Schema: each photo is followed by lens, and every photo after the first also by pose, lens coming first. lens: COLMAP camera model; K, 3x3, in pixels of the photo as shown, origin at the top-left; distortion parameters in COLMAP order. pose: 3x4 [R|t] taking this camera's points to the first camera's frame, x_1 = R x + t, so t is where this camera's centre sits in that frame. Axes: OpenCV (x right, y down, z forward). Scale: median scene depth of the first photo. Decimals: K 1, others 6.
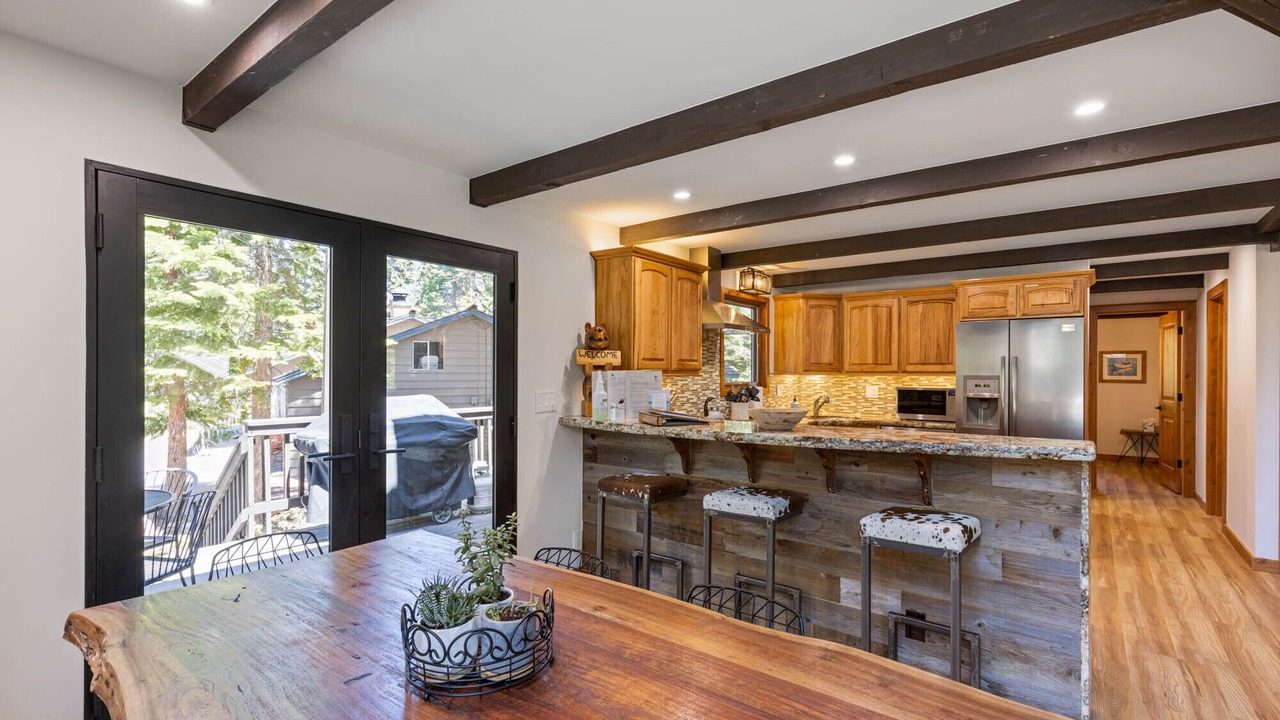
lens RADIAL K [[563.2, 0, 644.7], [0, 563.2, 372.7], [0, 0, 1]] dist [0.001552, 0.000478]
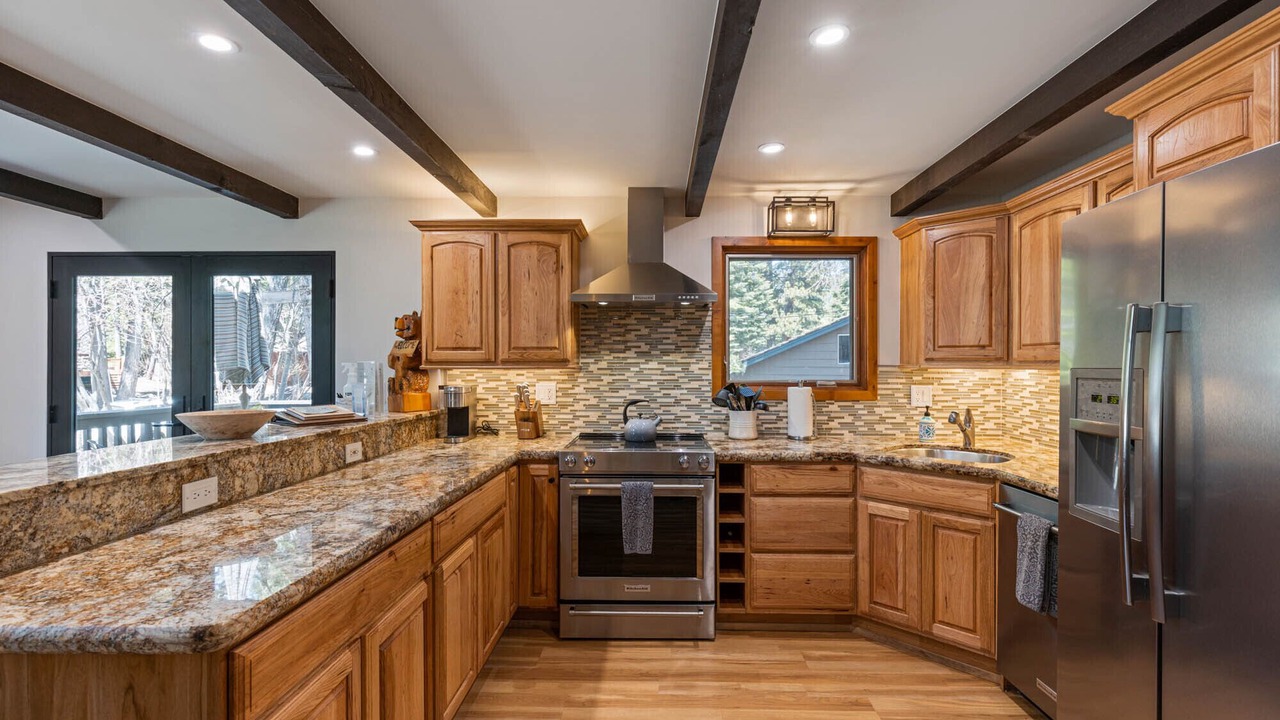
lens RADIAL K [[563.2, 0, 646.9], [0, 563.2, 362.9], [0, 0, 1]] dist [0.001552, 0.000478]
pose [[0.605445, -0.007775, -0.795849, 0.621258], [0.000296, 0.999954, -0.009543, 0.004572], [0.795887, 0.005543, 0.605420, 0.522597]]
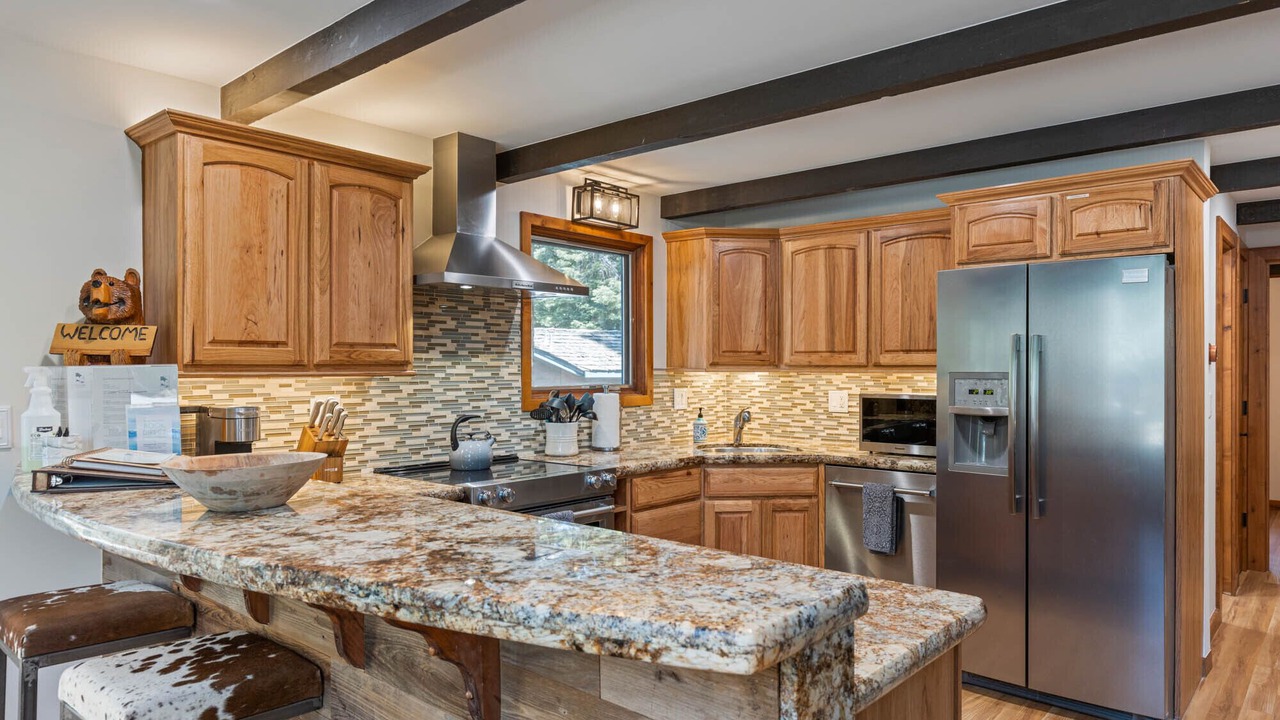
lens RADIAL K [[791.7, 0, 648.7], [0, 791.7, 362.9], [0, 0, 1]] dist [0.004866, 0.001206]
pose [[0.998651, -0.004247, -0.051760, 0.296022], [0.003904, 0.999970, -0.006727, 0.000354], [0.051787, 0.006516, 0.998637, 0.230404]]
